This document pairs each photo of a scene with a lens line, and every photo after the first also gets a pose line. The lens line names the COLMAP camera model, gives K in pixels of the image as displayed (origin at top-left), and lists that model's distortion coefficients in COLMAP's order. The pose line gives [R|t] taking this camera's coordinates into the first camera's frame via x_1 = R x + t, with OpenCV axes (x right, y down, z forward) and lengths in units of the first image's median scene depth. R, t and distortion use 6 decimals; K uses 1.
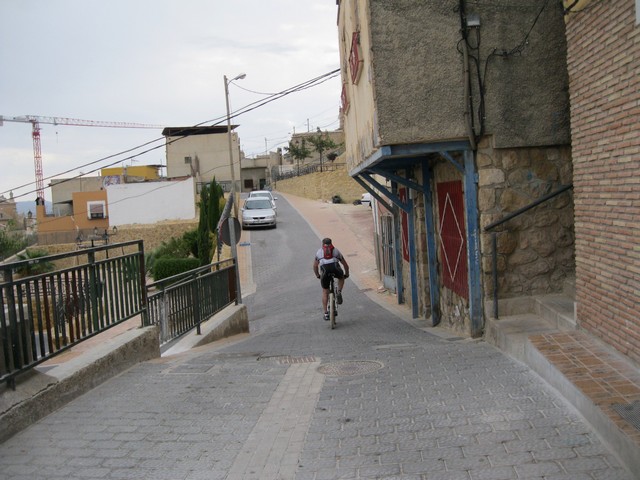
lens RADIAL K [[698.6, 0, 320.0], [0, 698.6, 240.0], [0, 0, 1]] dist [-0.116840, 0.045983]
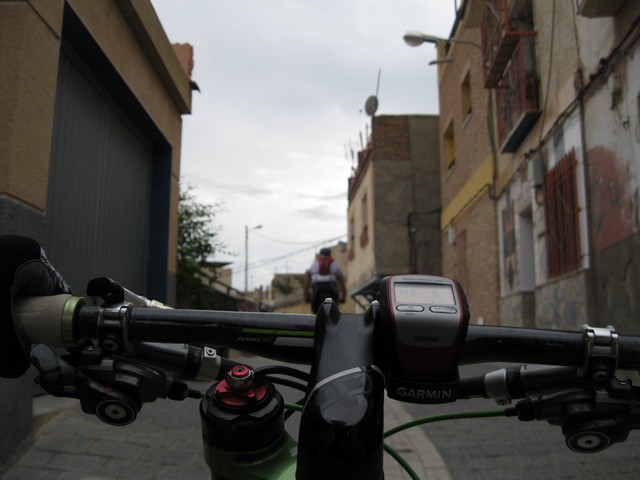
lens RADIAL K [[698.6, 0, 320.0], [0, 698.6, 240.0], [0, 0, 1]] dist [-0.116840, 0.045983]
pose [[0.996367, 0.072855, 0.044106, -0.112254], [-0.062342, 0.976752, -0.205108, 0.130885], [-0.058024, 0.201613, 0.977745, -0.716688]]
